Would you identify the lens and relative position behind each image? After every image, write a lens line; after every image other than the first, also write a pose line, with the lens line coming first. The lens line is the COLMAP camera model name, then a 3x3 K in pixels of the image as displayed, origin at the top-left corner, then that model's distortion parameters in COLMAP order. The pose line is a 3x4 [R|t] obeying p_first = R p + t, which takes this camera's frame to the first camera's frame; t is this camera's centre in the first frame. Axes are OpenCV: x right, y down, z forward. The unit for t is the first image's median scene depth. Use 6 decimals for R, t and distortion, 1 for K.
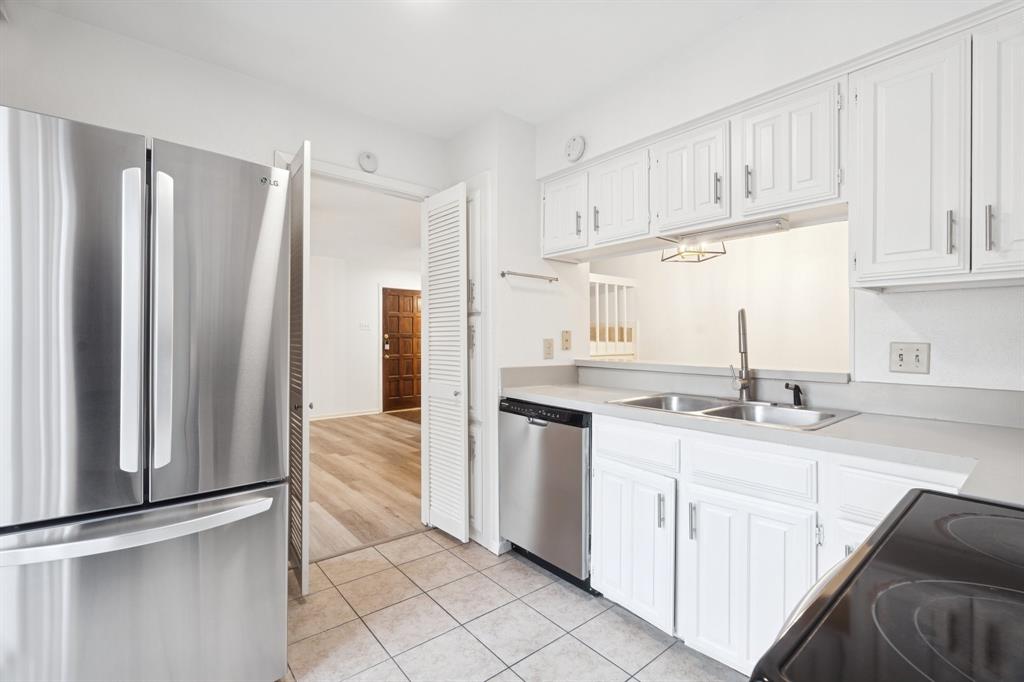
lens RADIAL K [[453.9, 0, 512.3], [0, 453.9, 339.0], [0, 0, 1]] dist [-0.014532, 0.003081]
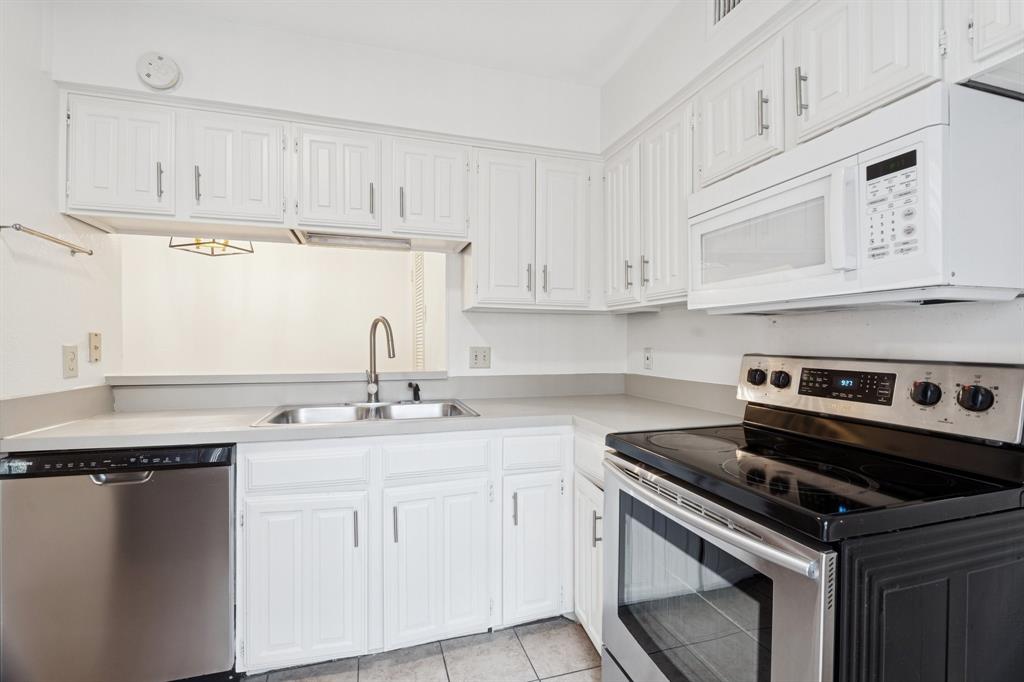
lens RADIAL K [[453.9, 0, 511.1], [0, 453.9, 343.9], [0, 0, 1]] dist [-0.014532, 0.003081]
pose [[0.388391, -0.001755, 0.921493, -0.345138], [0.001799, 0.999998, 0.001146, -0.002977], [-0.921493, 0.001213, 0.388394, 0.285813]]
